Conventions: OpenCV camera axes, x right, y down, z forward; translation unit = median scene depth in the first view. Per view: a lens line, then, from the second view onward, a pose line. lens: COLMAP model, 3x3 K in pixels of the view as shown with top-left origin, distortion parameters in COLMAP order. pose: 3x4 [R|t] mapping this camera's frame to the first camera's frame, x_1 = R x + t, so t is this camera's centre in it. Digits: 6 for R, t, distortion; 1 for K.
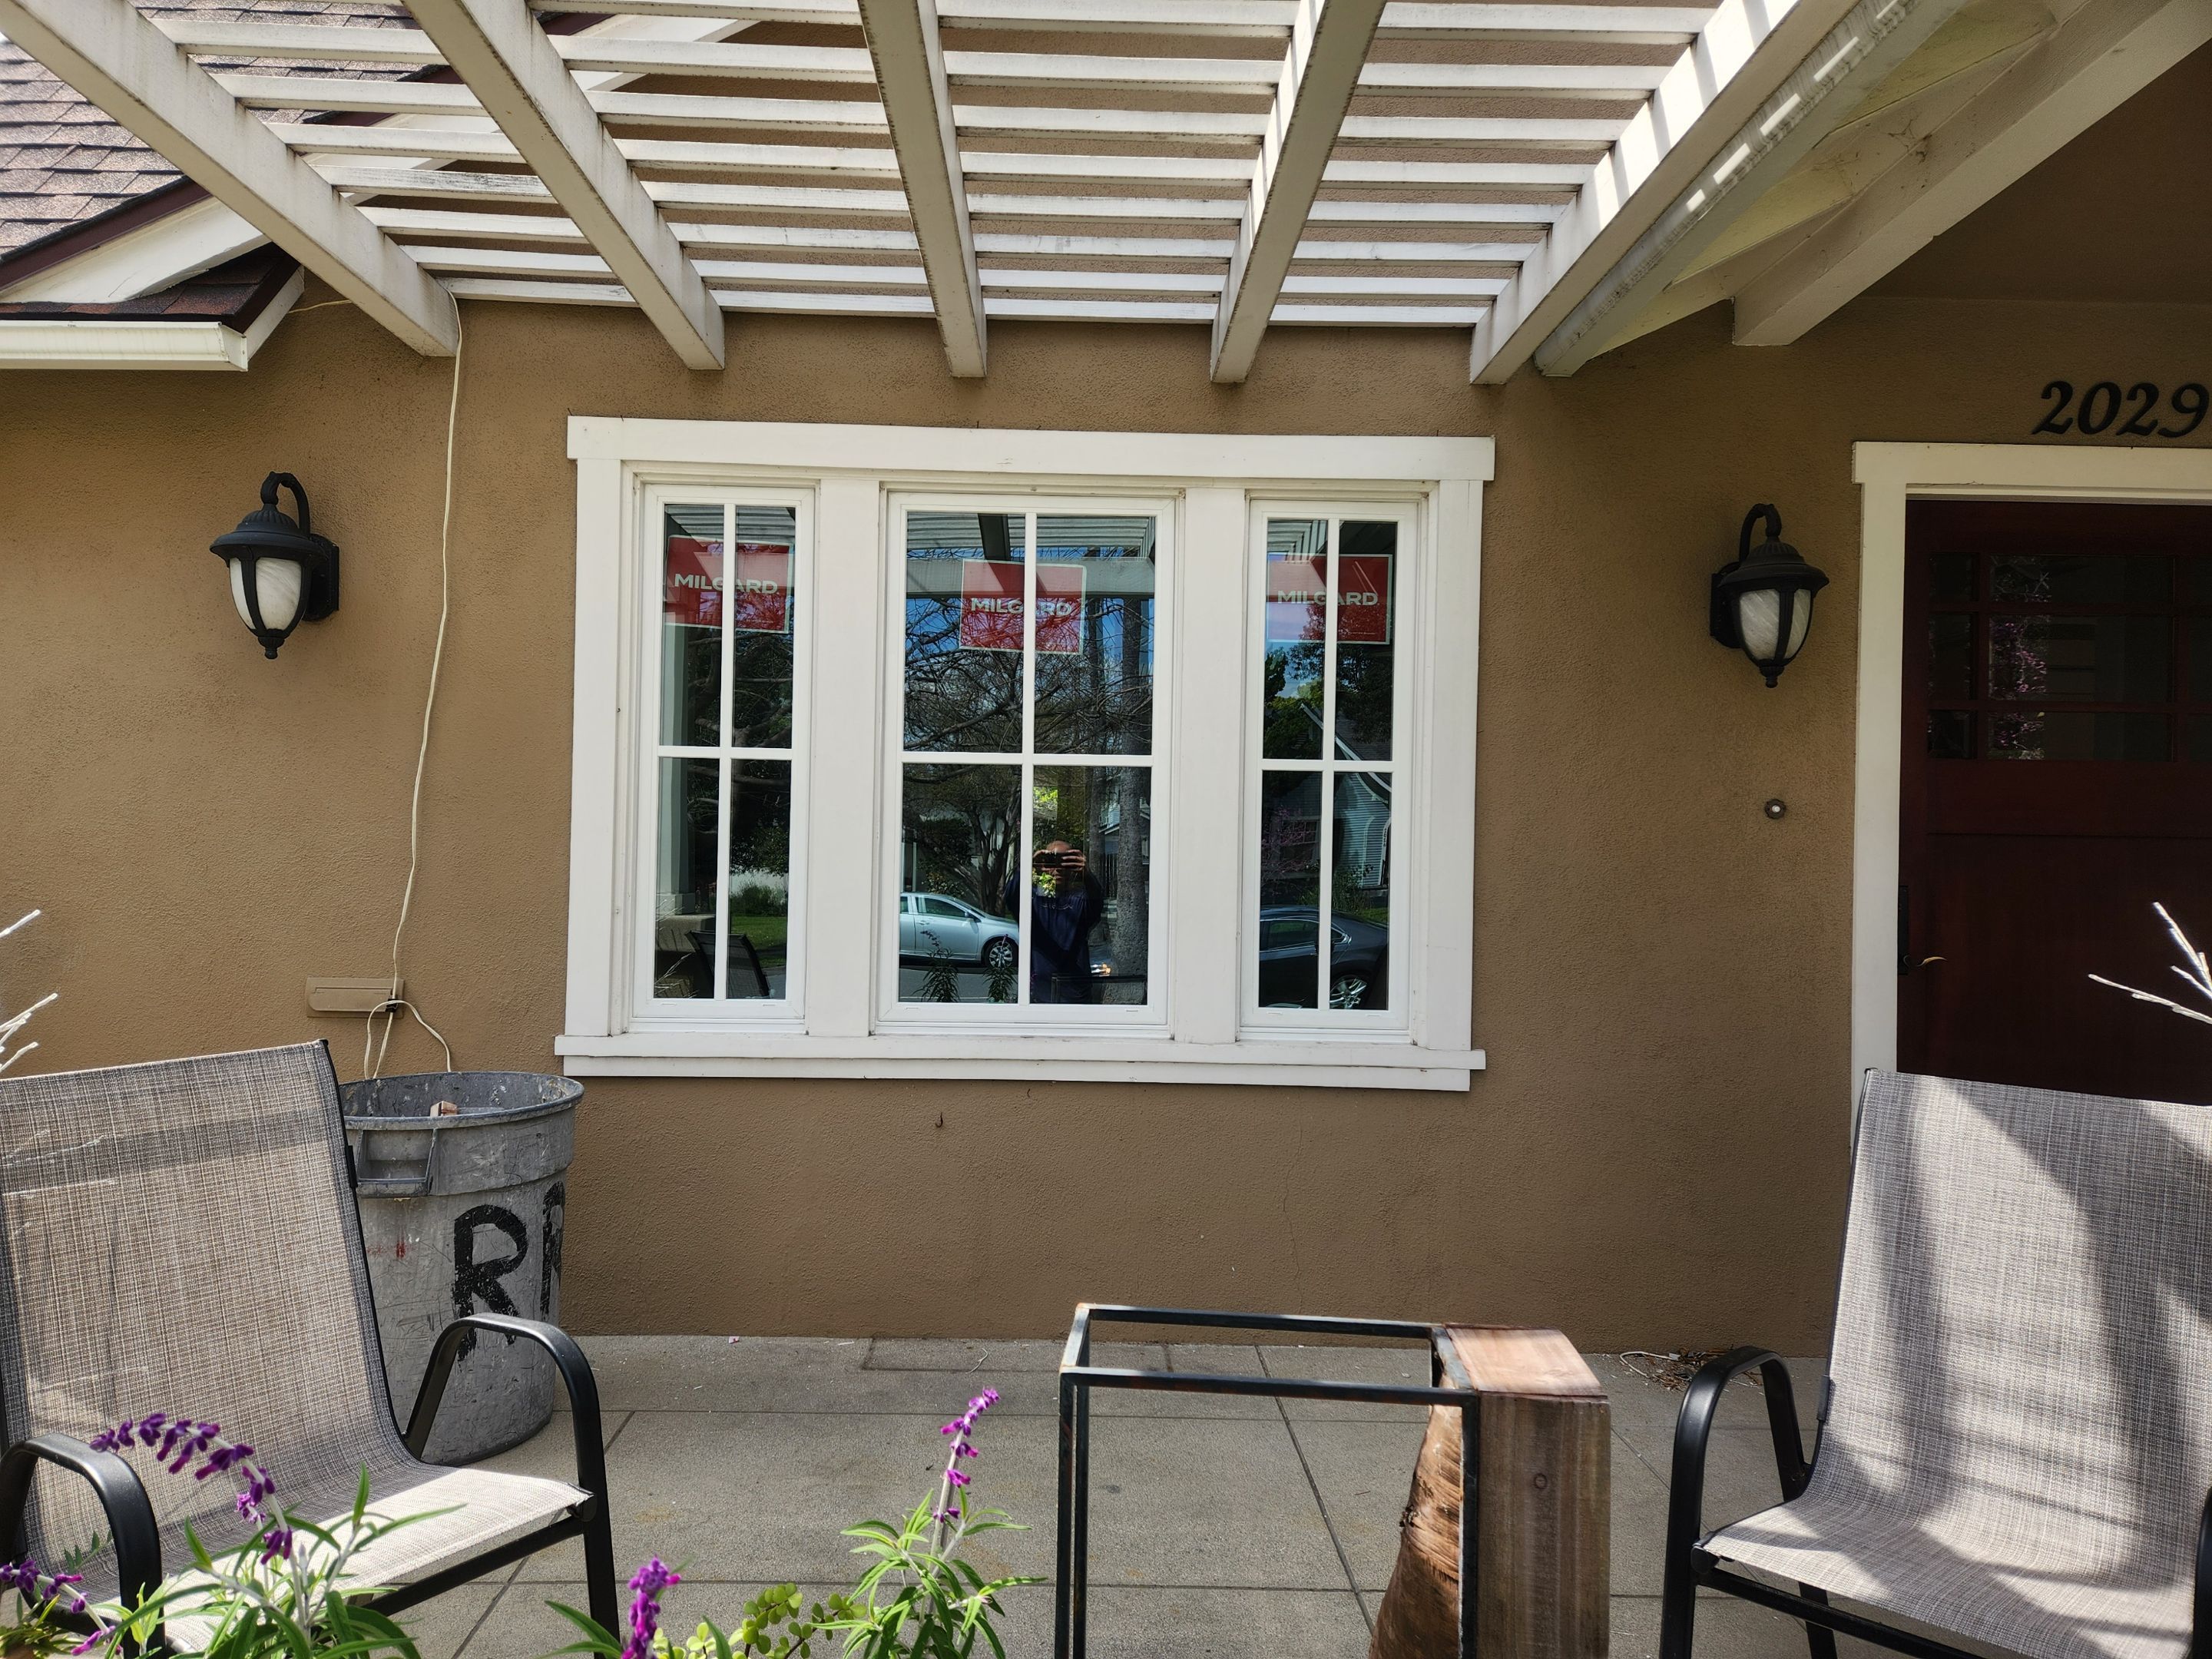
lens RADIAL K [[1263.1, 0, 1106.0], [0, 1263.1, 829.5], [0, 0, 1]] dist [-0.000647, 0.000159]
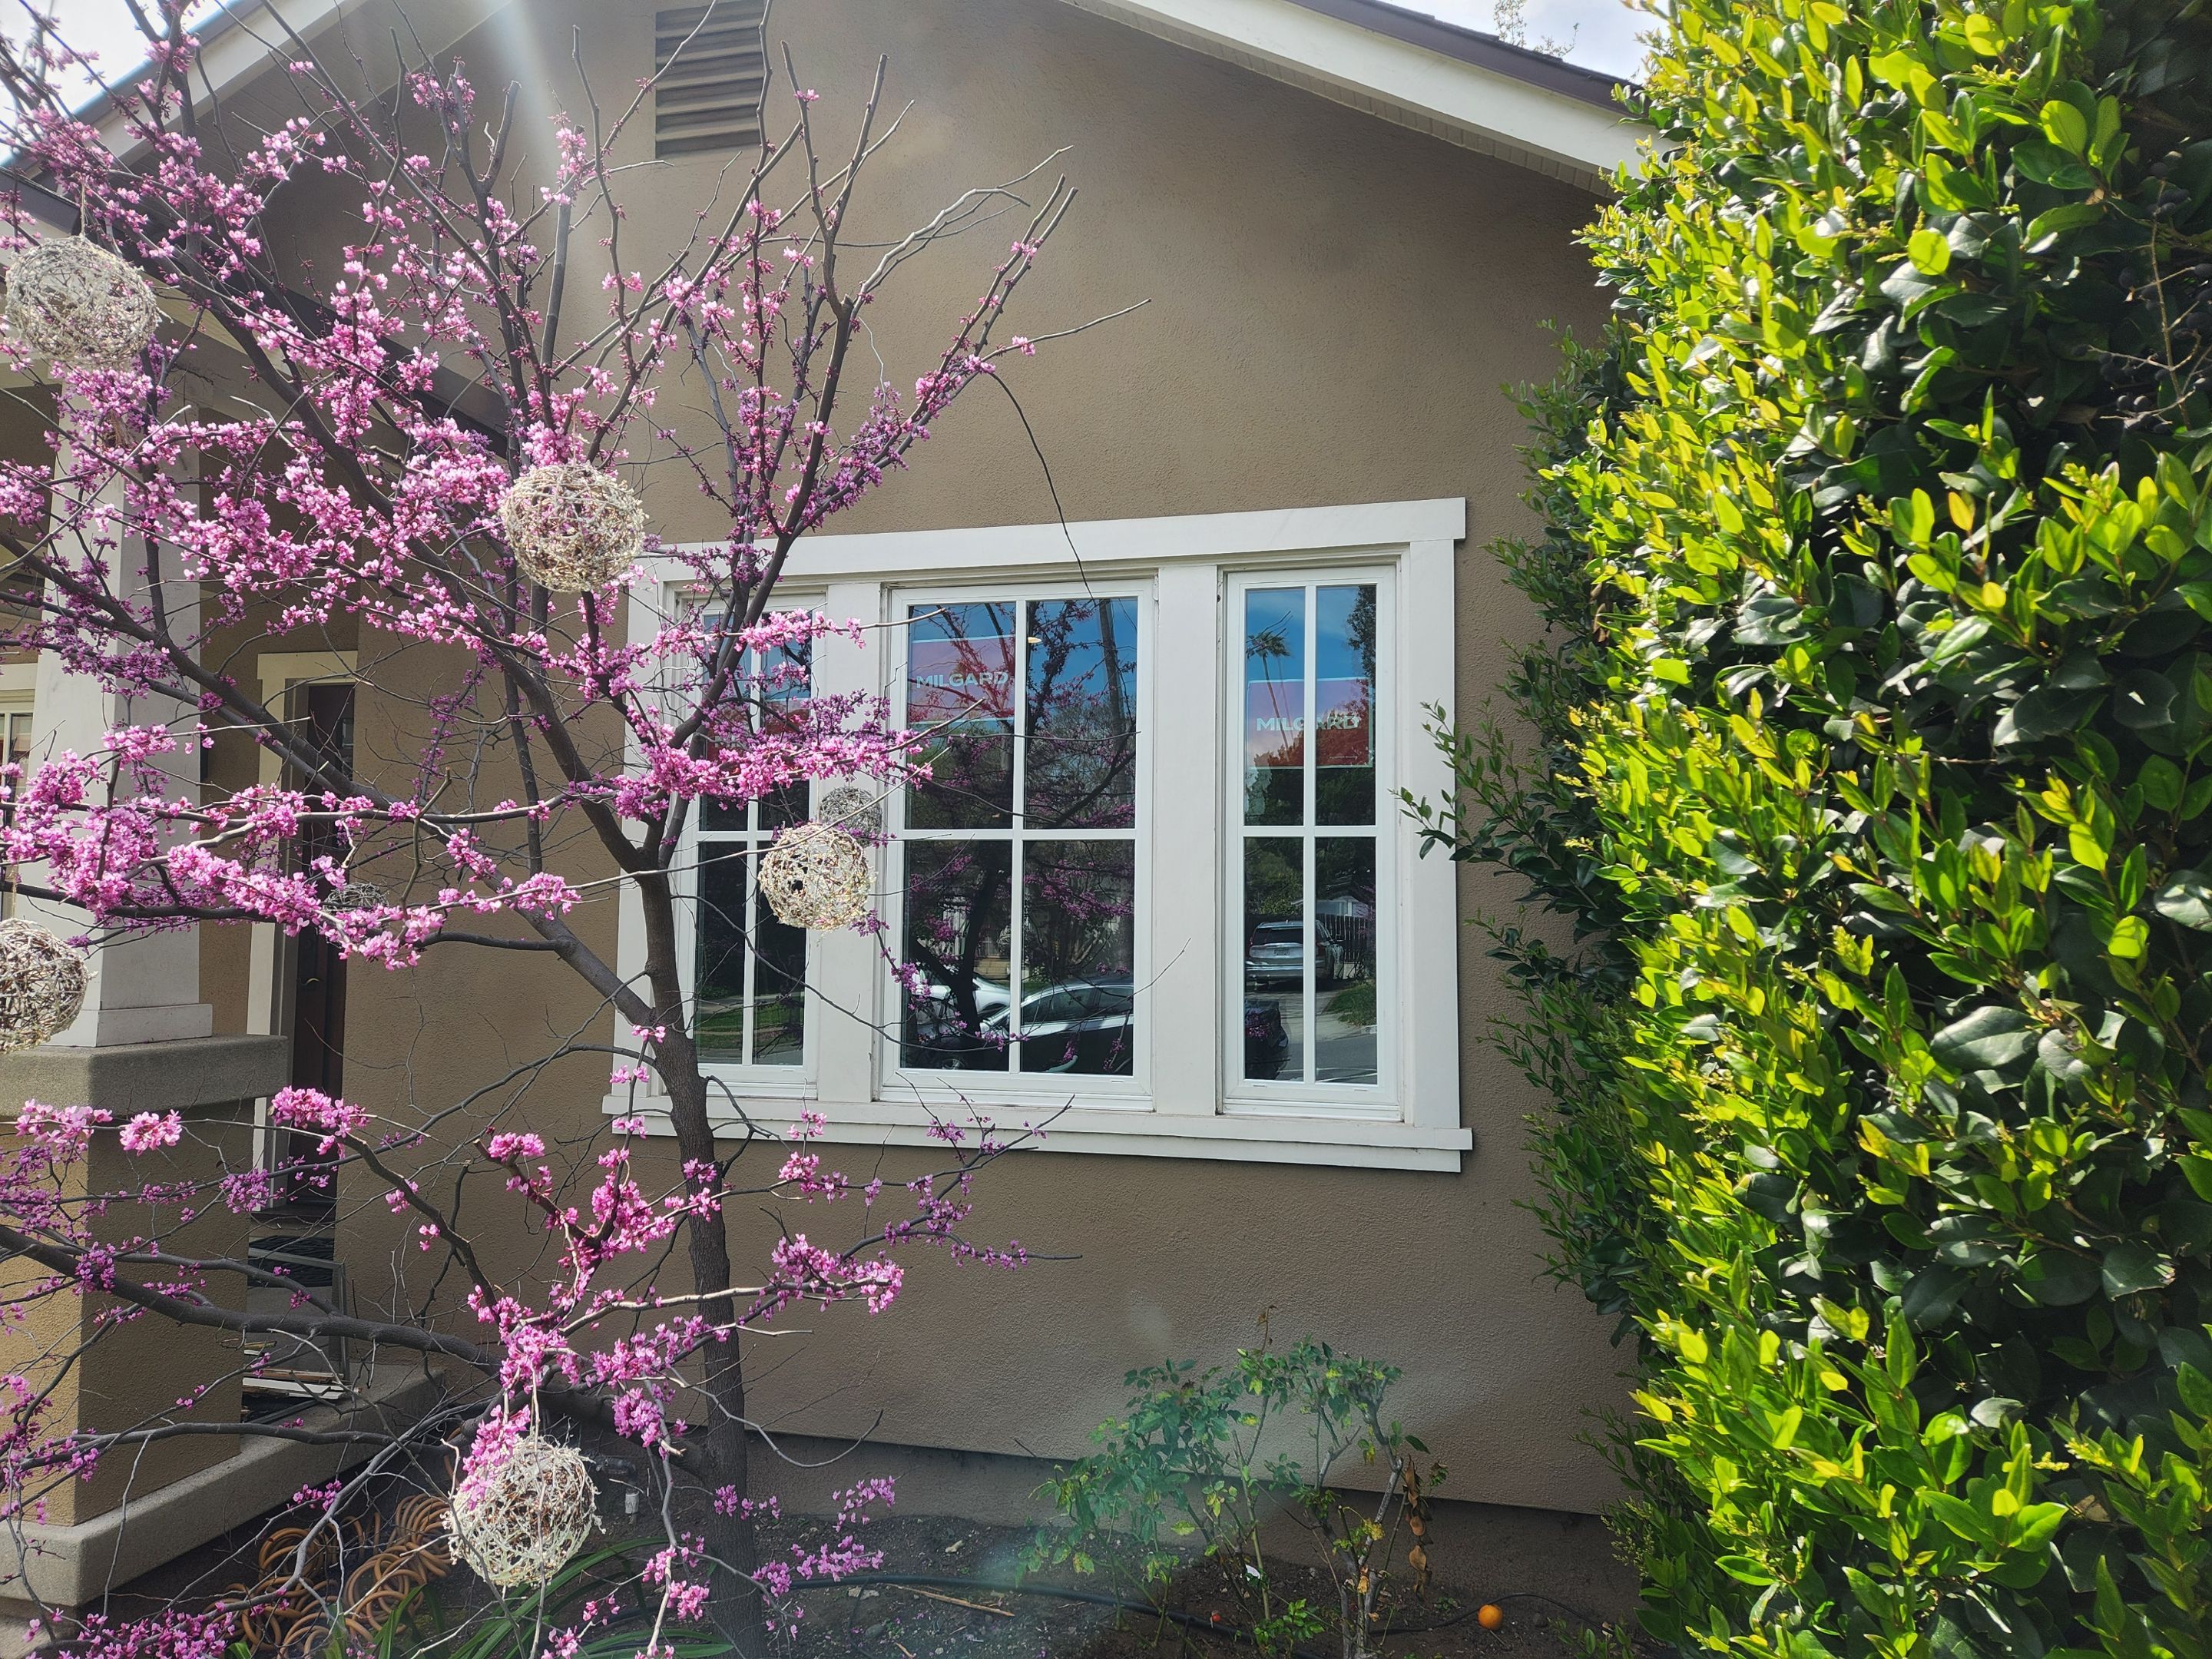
lens RADIAL K [[1263.1, 0, 1106.0], [0, 1263.1, 829.5], [0, 0, 1]] dist [-0.000647, 0.000159]
pose [[0.975064, -0.025477, -0.220457, 0.239060], [0.012314, 0.998069, -0.060879, 0.004119], [0.221582, 0.056646, 0.973495, 0.003657]]
